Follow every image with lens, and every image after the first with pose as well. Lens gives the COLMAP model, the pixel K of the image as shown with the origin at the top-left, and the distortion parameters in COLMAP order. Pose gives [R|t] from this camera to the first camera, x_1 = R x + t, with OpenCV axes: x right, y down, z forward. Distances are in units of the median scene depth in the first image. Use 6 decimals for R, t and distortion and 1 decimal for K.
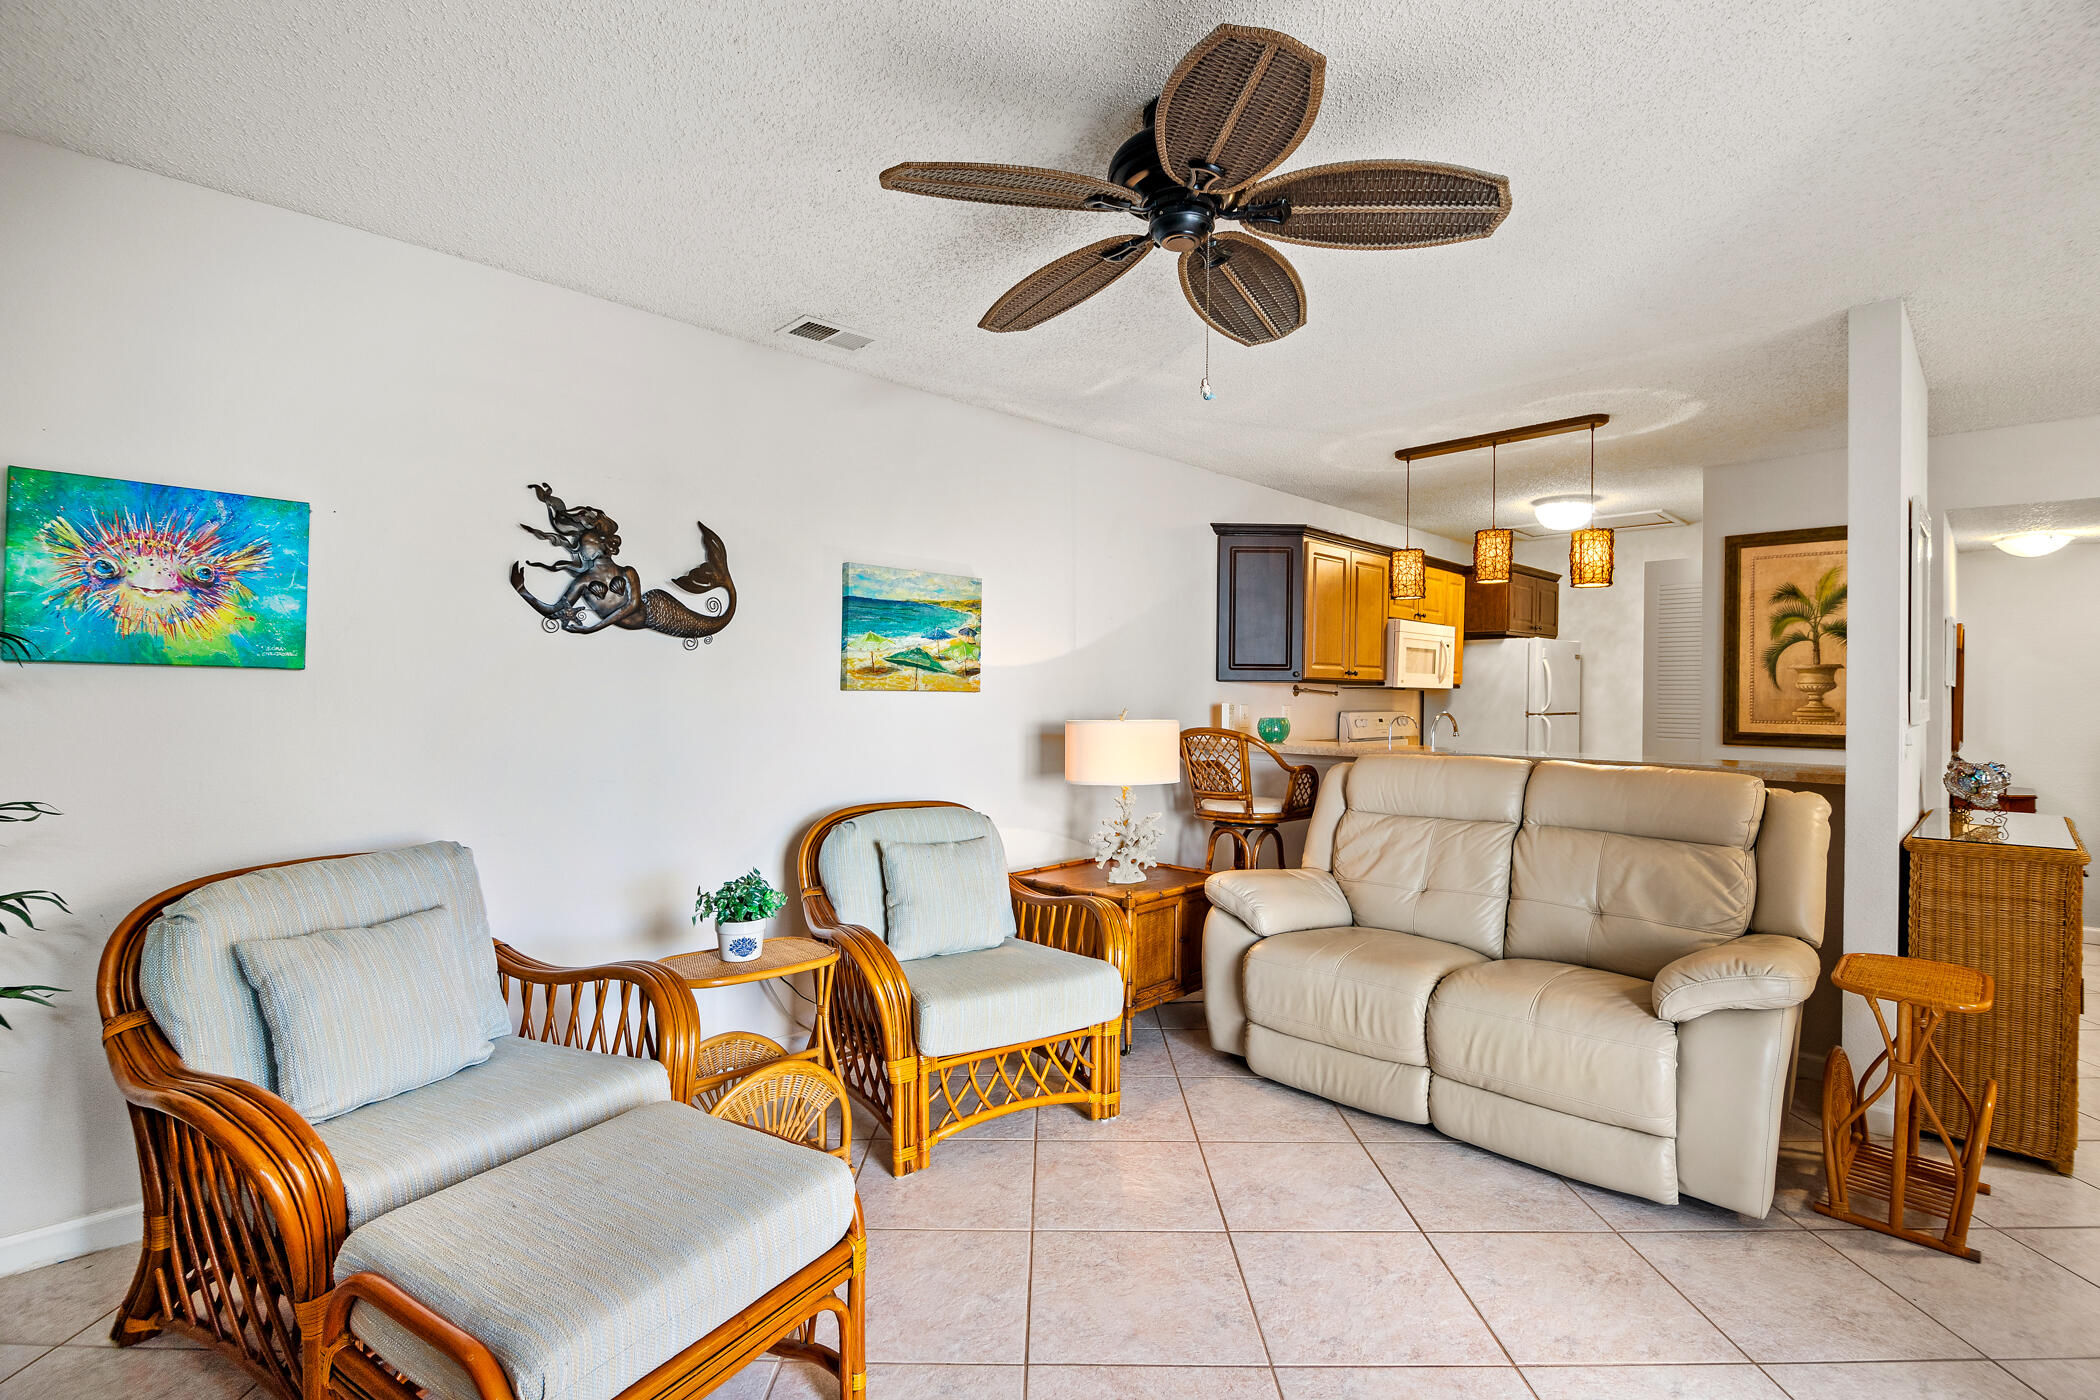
lens RADIAL K [[970.0, 0, 1054.5], [0, 970.0, 698.5], [0, 0, 1]] dist [-0.015081, -0.001483]
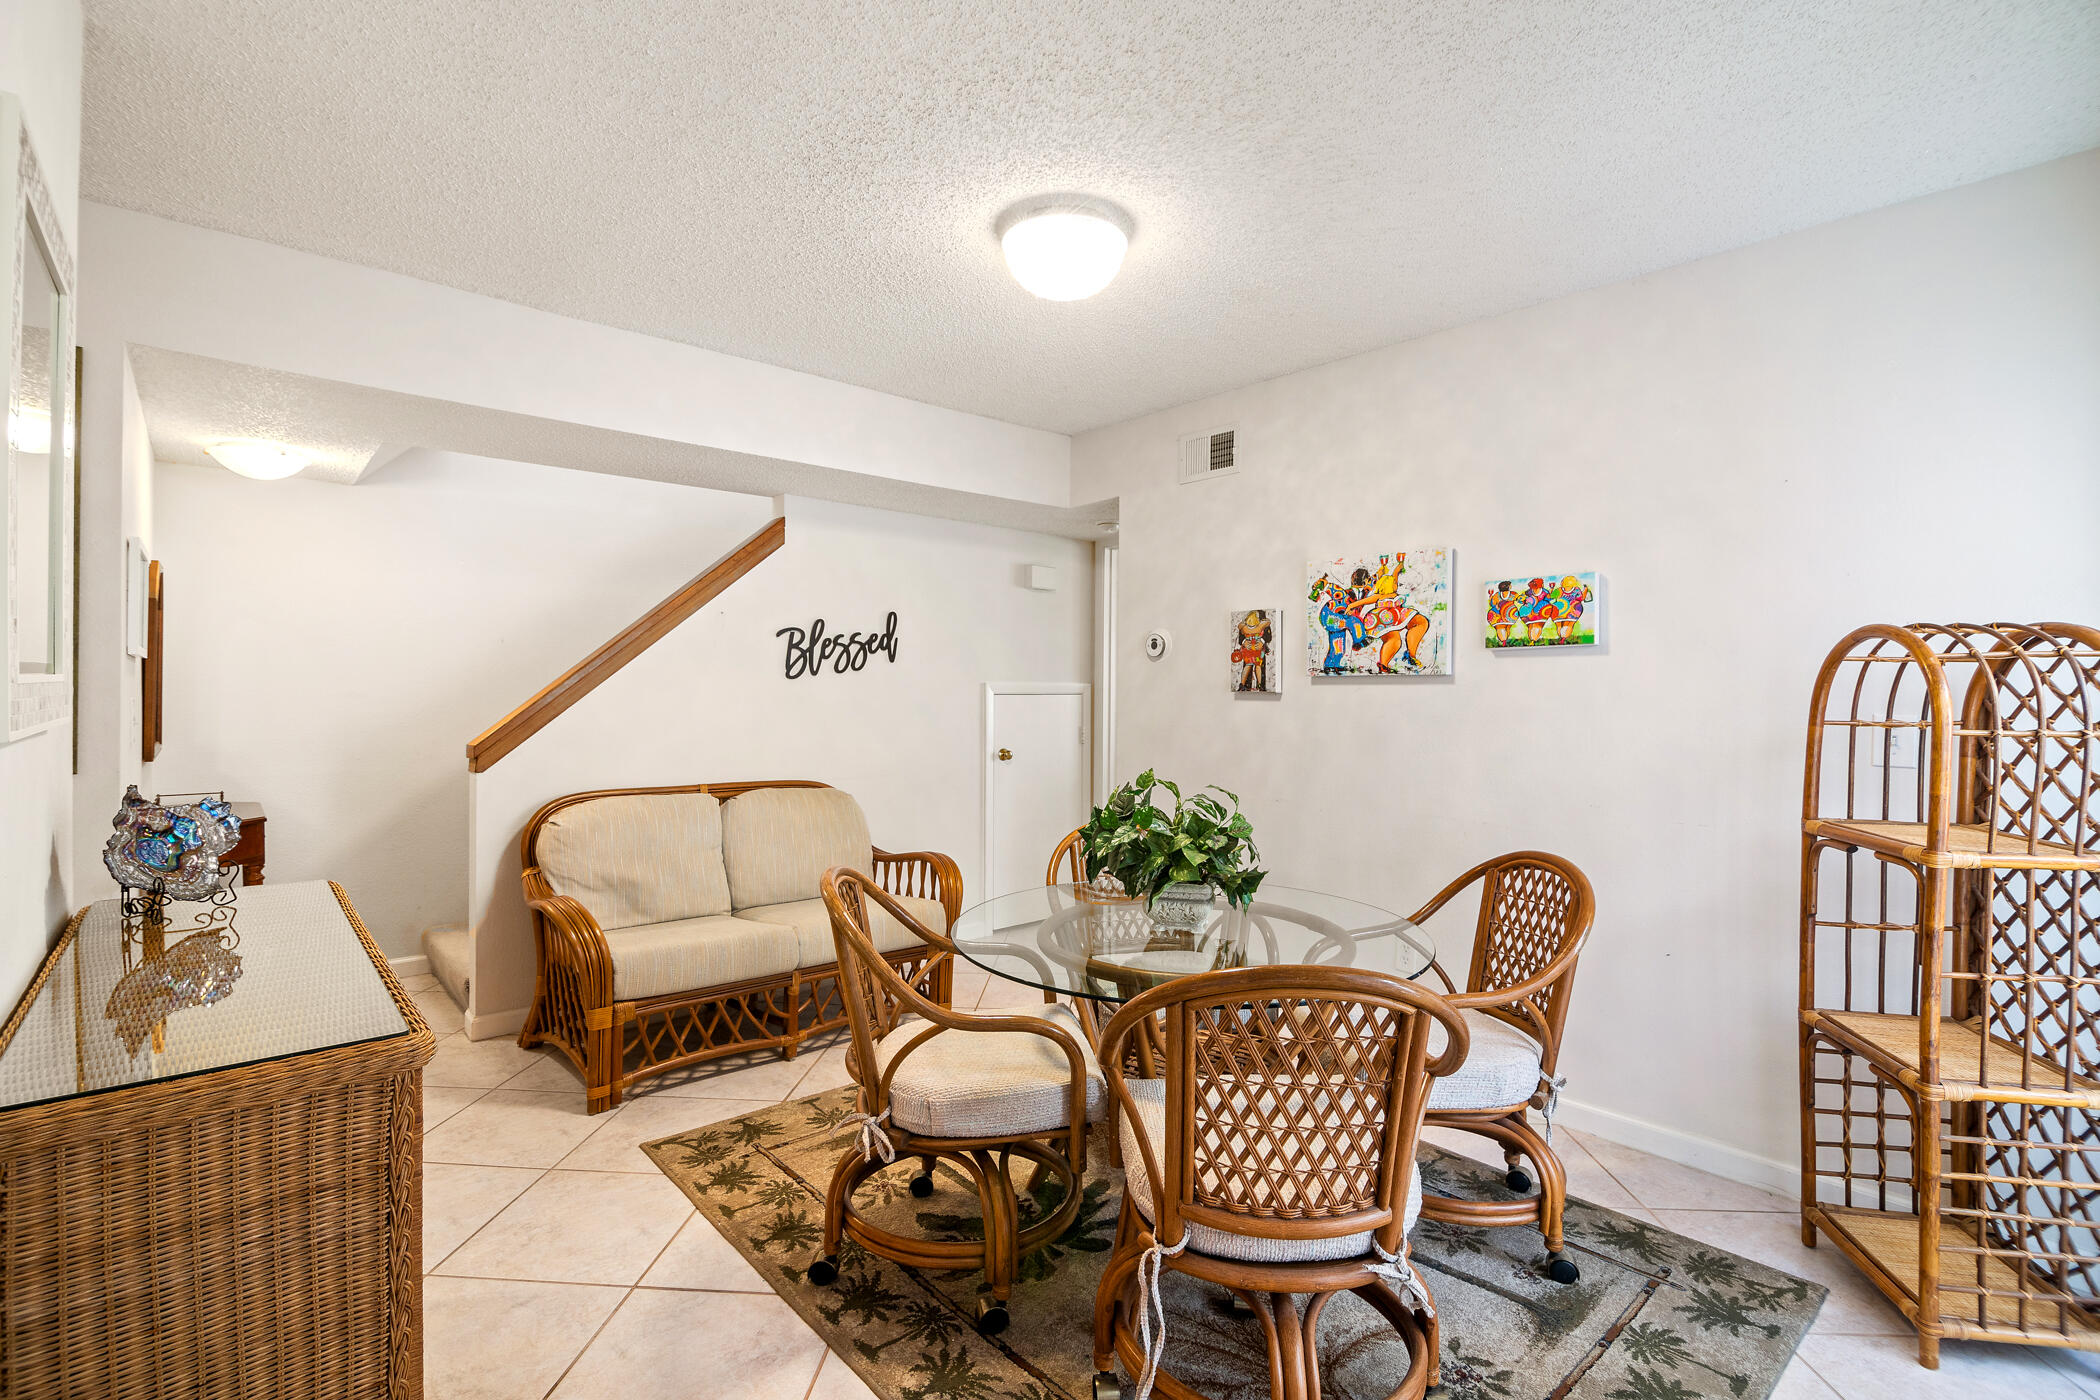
lens RADIAL K [[970.0, 0, 1054.5], [0, 970.0, 698.5], [0, 0, 1]] dist [-0.015081, -0.001483]
pose [[0.066090, -0.011287, 0.997750, 0.636120], [-0.006352, 0.999911, 0.011732, 0.005209], [-0.997793, -0.007113, 0.066012, 0.651438]]
